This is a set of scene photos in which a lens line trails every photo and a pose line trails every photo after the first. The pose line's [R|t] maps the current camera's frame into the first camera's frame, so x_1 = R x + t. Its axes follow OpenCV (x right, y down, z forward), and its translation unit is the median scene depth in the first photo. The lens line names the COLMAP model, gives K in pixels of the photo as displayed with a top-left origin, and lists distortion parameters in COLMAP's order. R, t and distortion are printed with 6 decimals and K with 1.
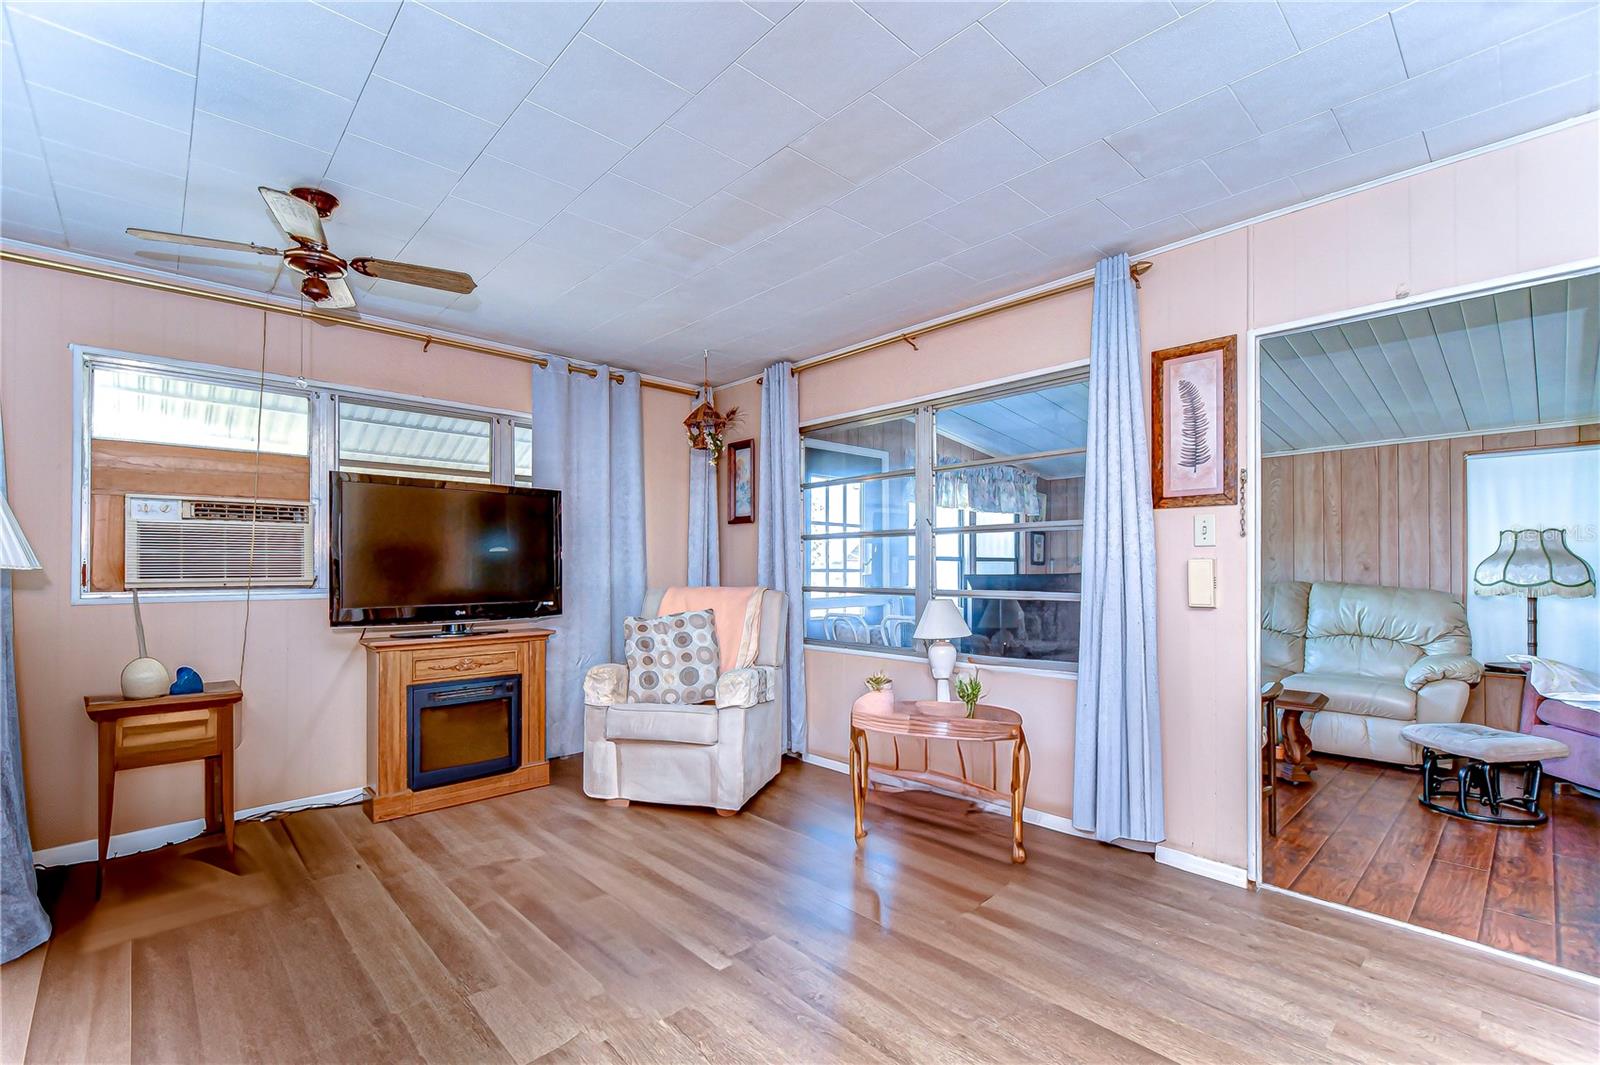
lens RADIAL K [[698.1, 0, 792.5], [0, 698.1, 566.3], [0, 0, 1]] dist [-0.002572, -0.000463]
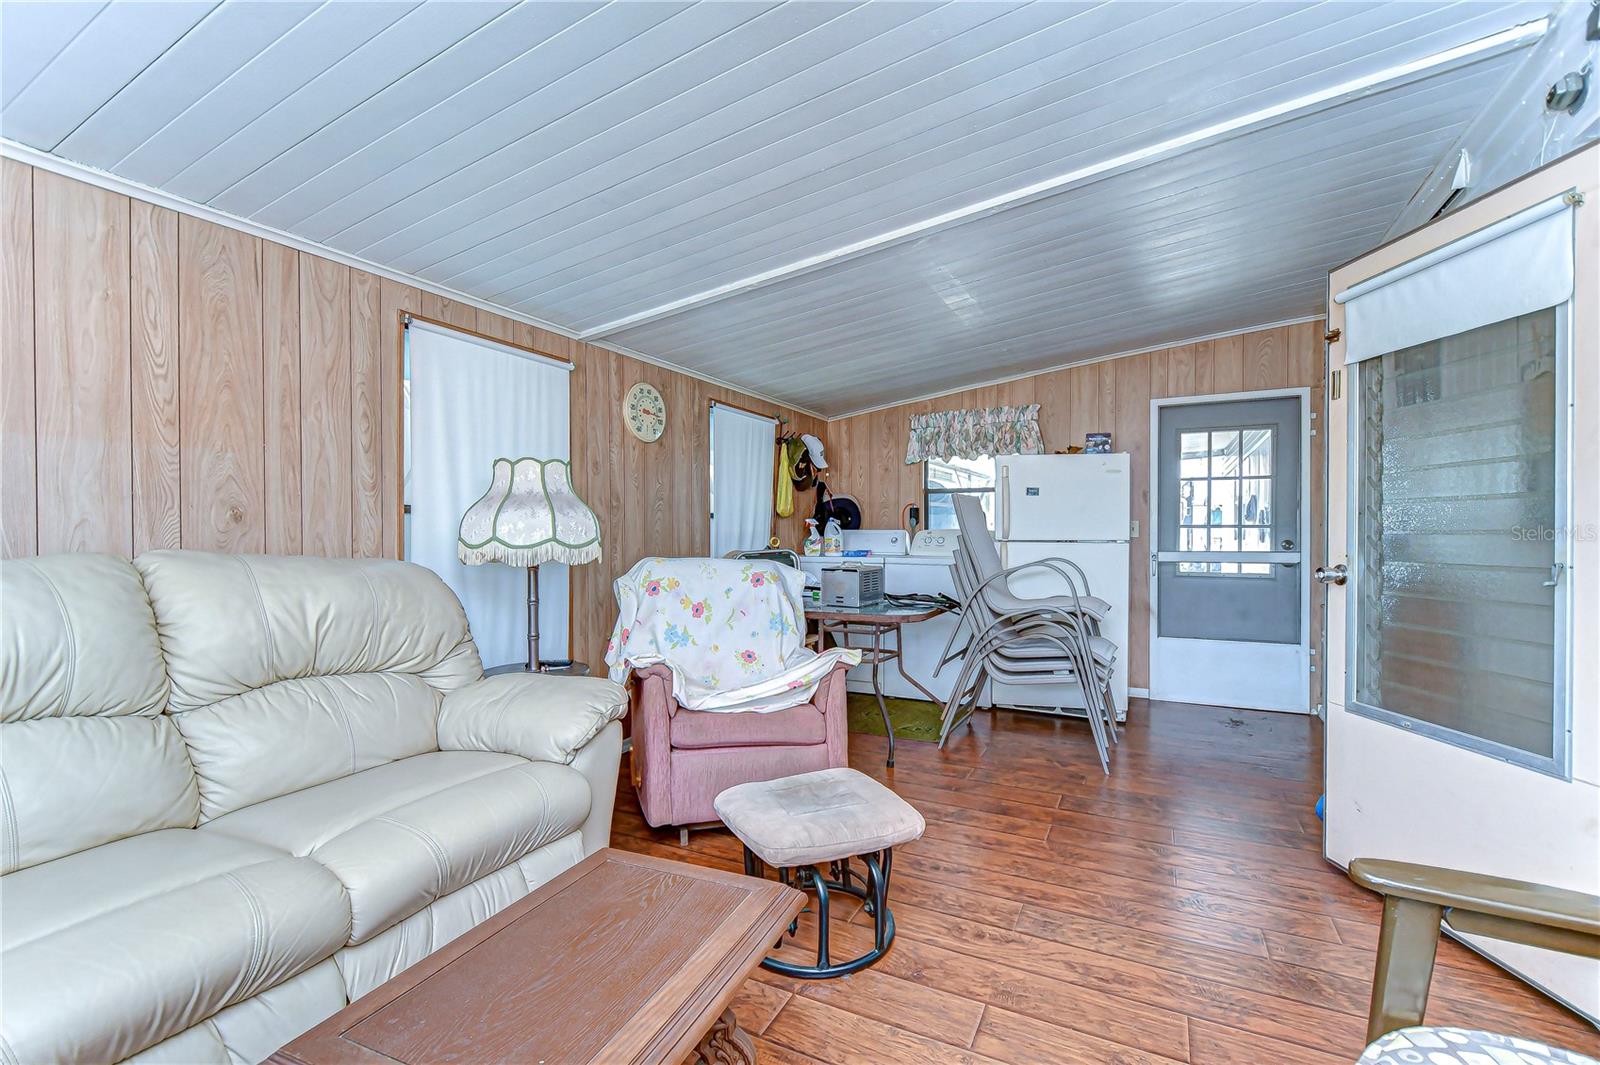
lens RADIAL K [[691.1, 0, 804.1], [0, 691.1, 543.9], [0, 0, 1]] dist [0.011548, -0.010964]
pose [[-0.344696, -0.013572, 0.938616, 0.376779], [-0.001950, 0.999904, 0.013742, 0.015570], [-0.938712, 0.002906, -0.344689, 1.001008]]
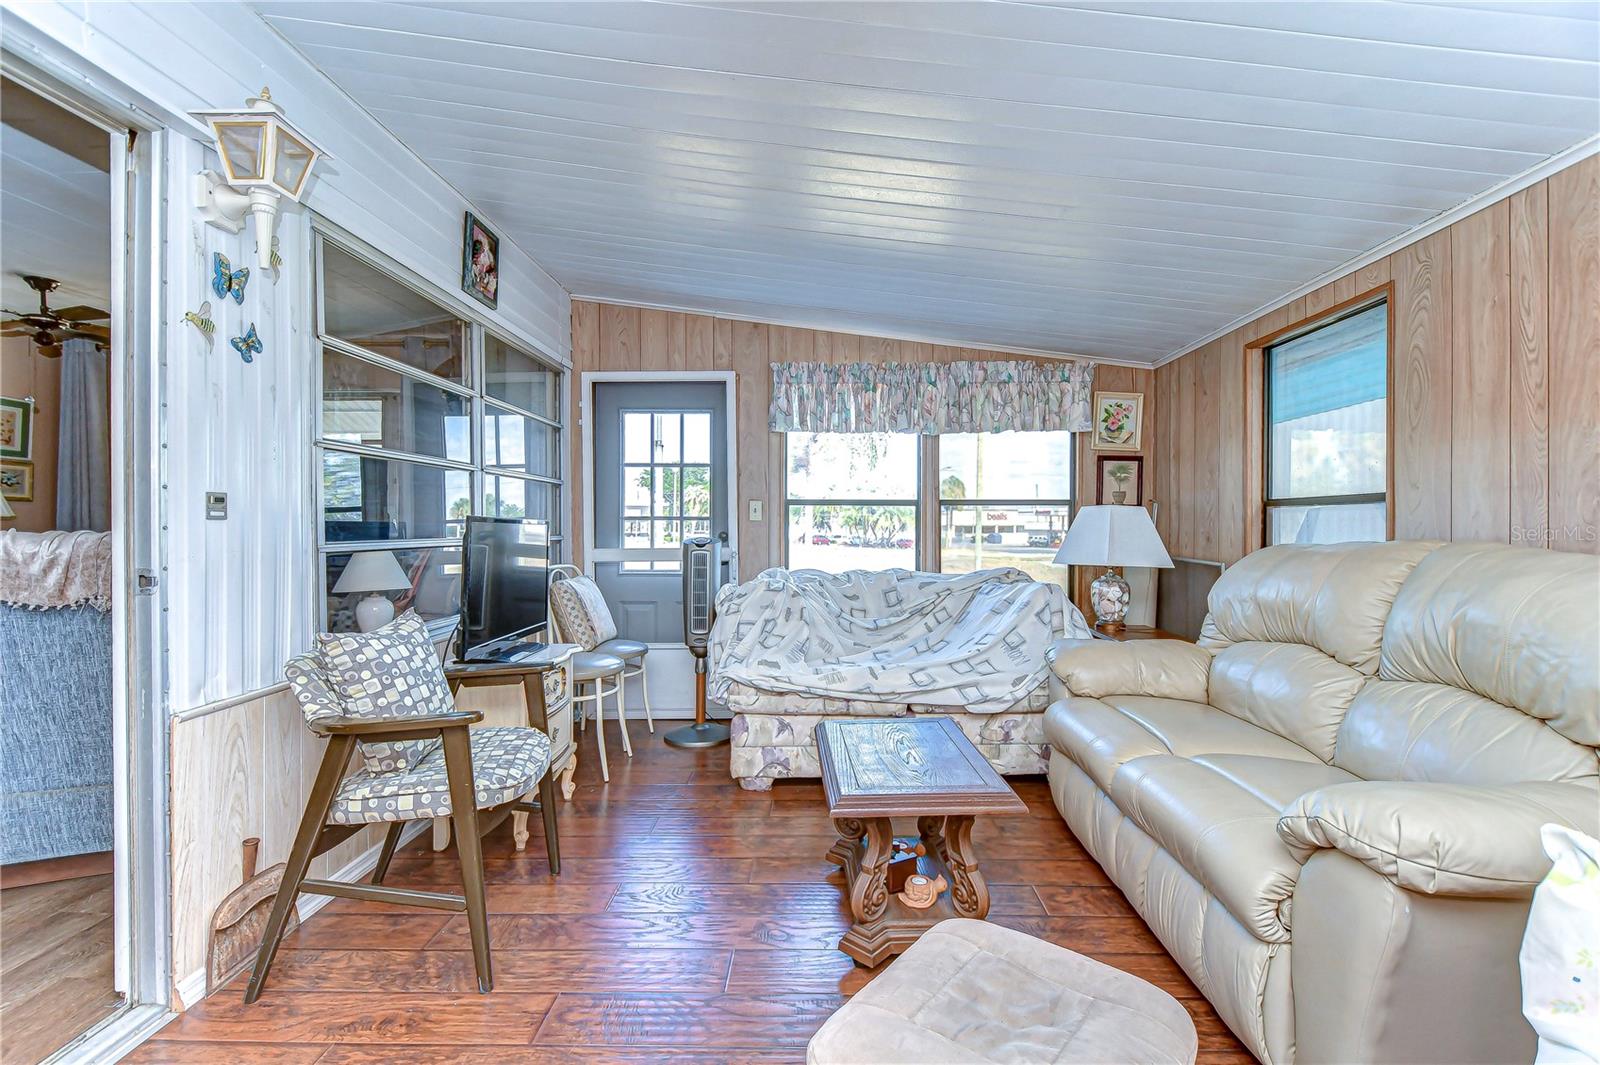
lens RADIAL K [[689.4, 0, 830.9], [0, 689.4, 532.8], [0, 0, 1]] dist [0.008367, -0.007225]
pose [[0.722229, 0.010814, -0.691570, 0.953702], [-0.000547, 0.999886, 0.015064, 0.014979], [0.691654, -0.010502, 0.722153, 0.601397]]
